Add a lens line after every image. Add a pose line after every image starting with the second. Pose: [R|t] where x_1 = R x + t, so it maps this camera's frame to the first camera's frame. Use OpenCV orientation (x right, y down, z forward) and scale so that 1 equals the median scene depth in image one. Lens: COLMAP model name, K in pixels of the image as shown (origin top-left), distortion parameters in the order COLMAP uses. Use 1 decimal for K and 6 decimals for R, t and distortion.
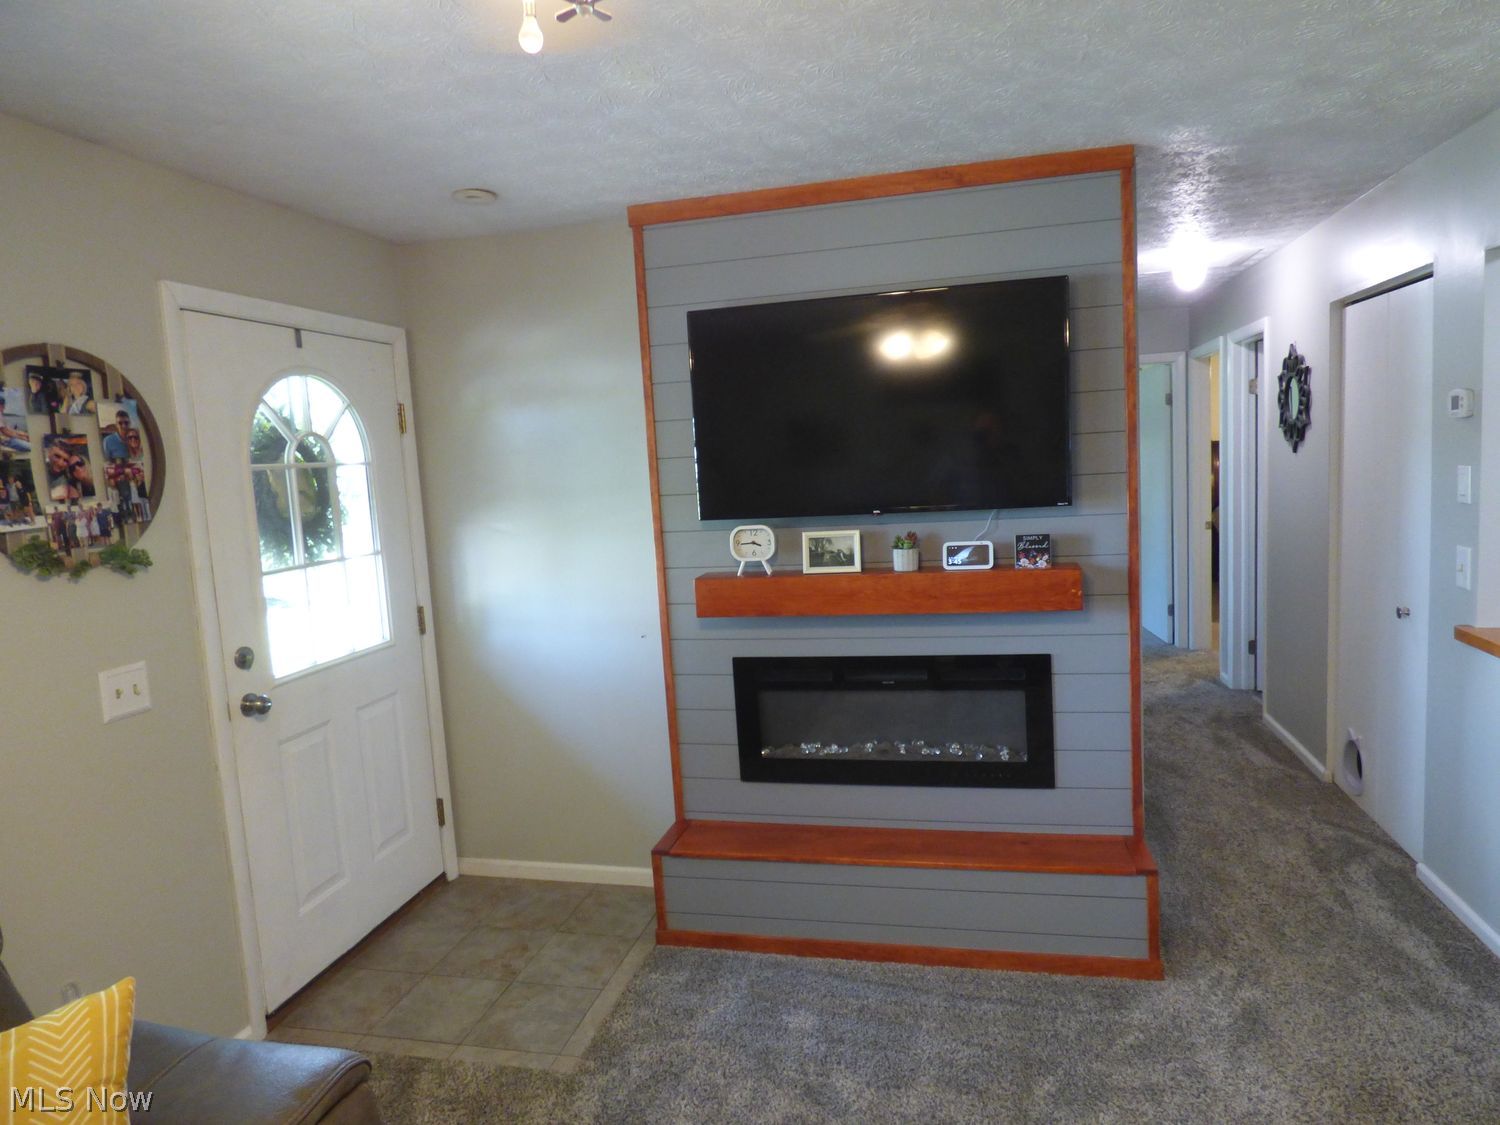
lens RADIAL K [[917.8, 0, 756.4], [0, 917.8, 556.2], [0, 0, 1]] dist [-0.009589, 0.007176]
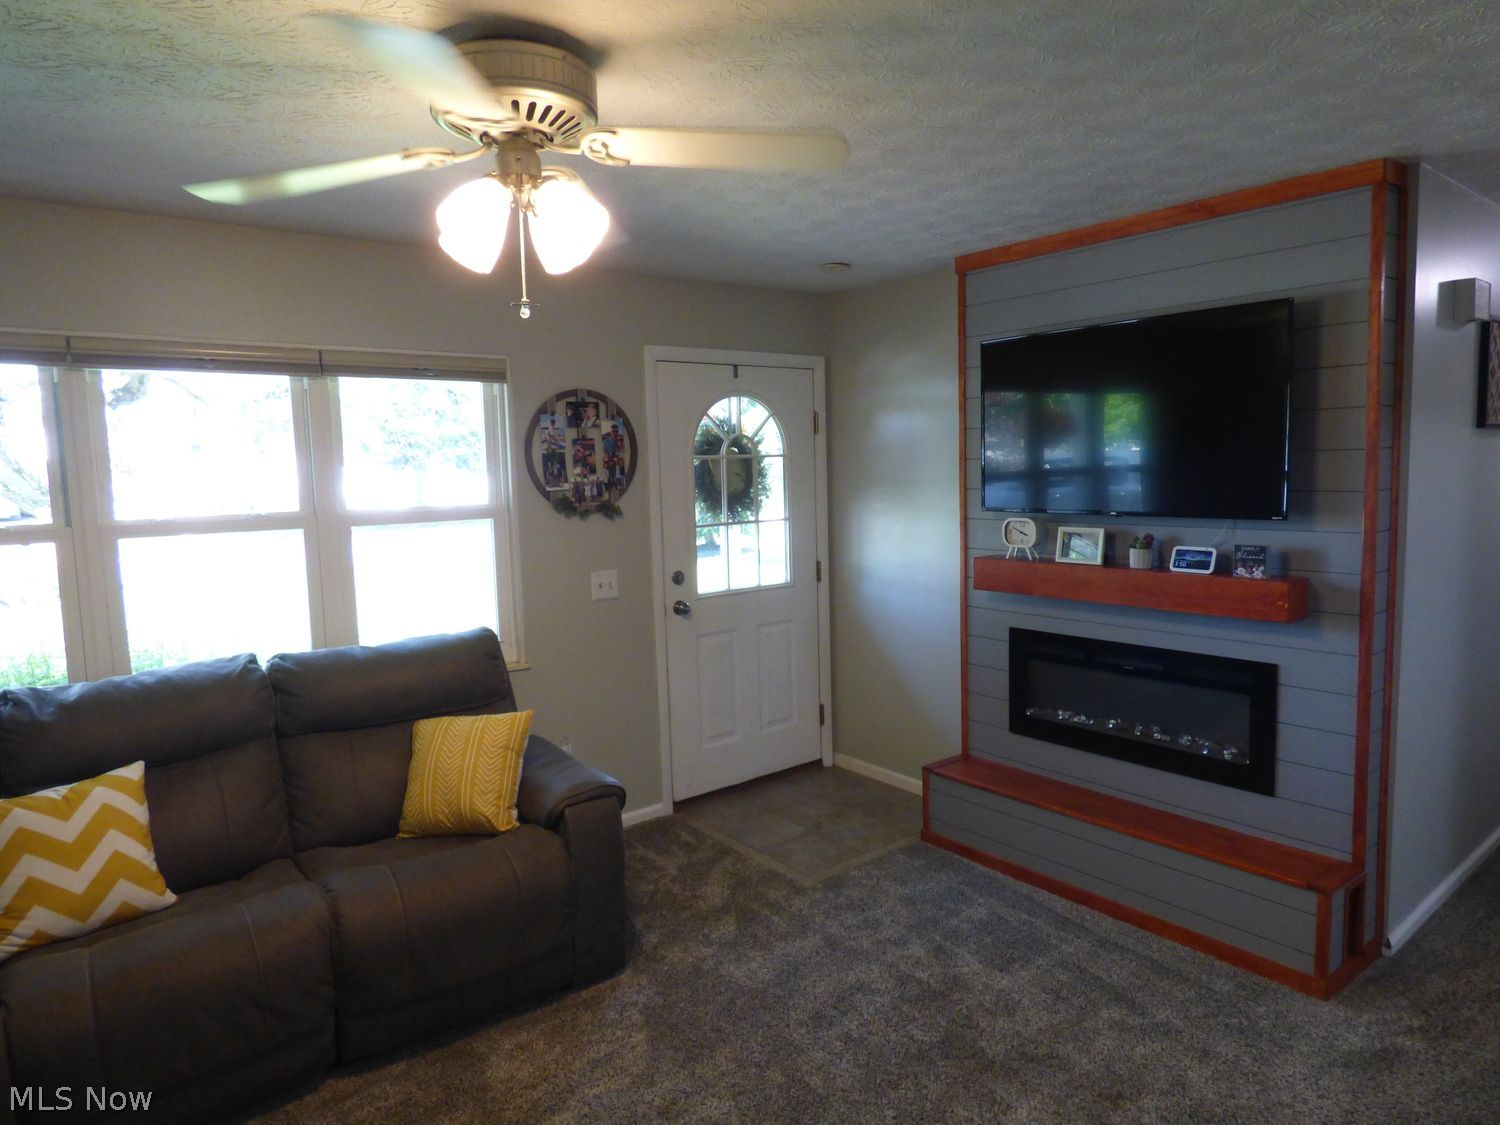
lens RADIAL K [[917.8, 0, 753.0], [0, 917.8, 553.0], [0, 0, 1]] dist [-0.009589, 0.007176]
pose [[0.783221, 0.095374, -0.614385, 0.477905], [-0.083836, 0.995340, 0.047637, -0.016479], [0.616065, 0.014197, 0.787567, -0.163836]]
